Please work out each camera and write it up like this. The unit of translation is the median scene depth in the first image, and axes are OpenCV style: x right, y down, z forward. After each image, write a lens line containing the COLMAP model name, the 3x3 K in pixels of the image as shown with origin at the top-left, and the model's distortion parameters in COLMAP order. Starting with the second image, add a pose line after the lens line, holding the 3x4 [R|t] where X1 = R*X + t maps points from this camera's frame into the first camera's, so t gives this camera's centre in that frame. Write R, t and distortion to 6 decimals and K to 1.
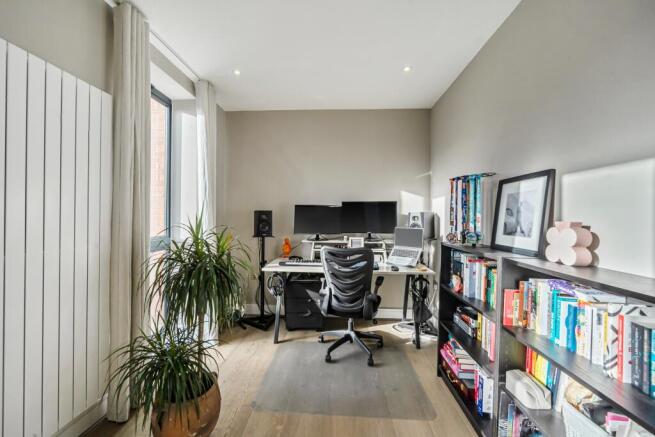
lens RADIAL K [[272.0, 0, 327.5], [0, 272.0, 215.2], [0, 0, 1]] dist [0.002005, -0.000076]
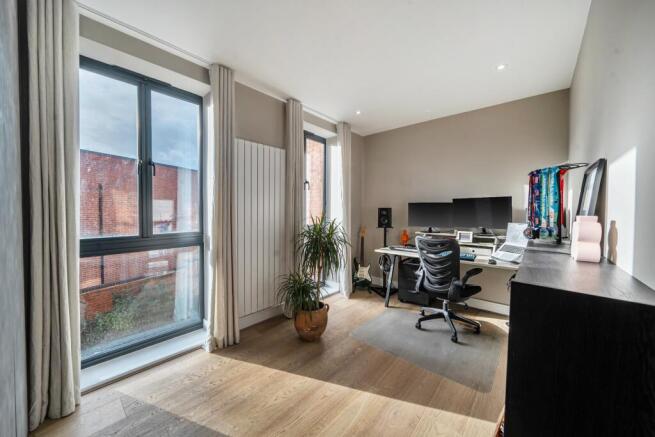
lens RADIAL K [[243.3, 0, 330.1], [0, 243.3, 212.4], [0, 0, 1]] dist [0.000151, 0.000074]
pose [[0.794042, -0.001494, -0.607861, 0.314036], [0.005706, 0.999971, 0.004996, -0.001459], [0.607836, -0.007435, 0.794028, -0.111358]]
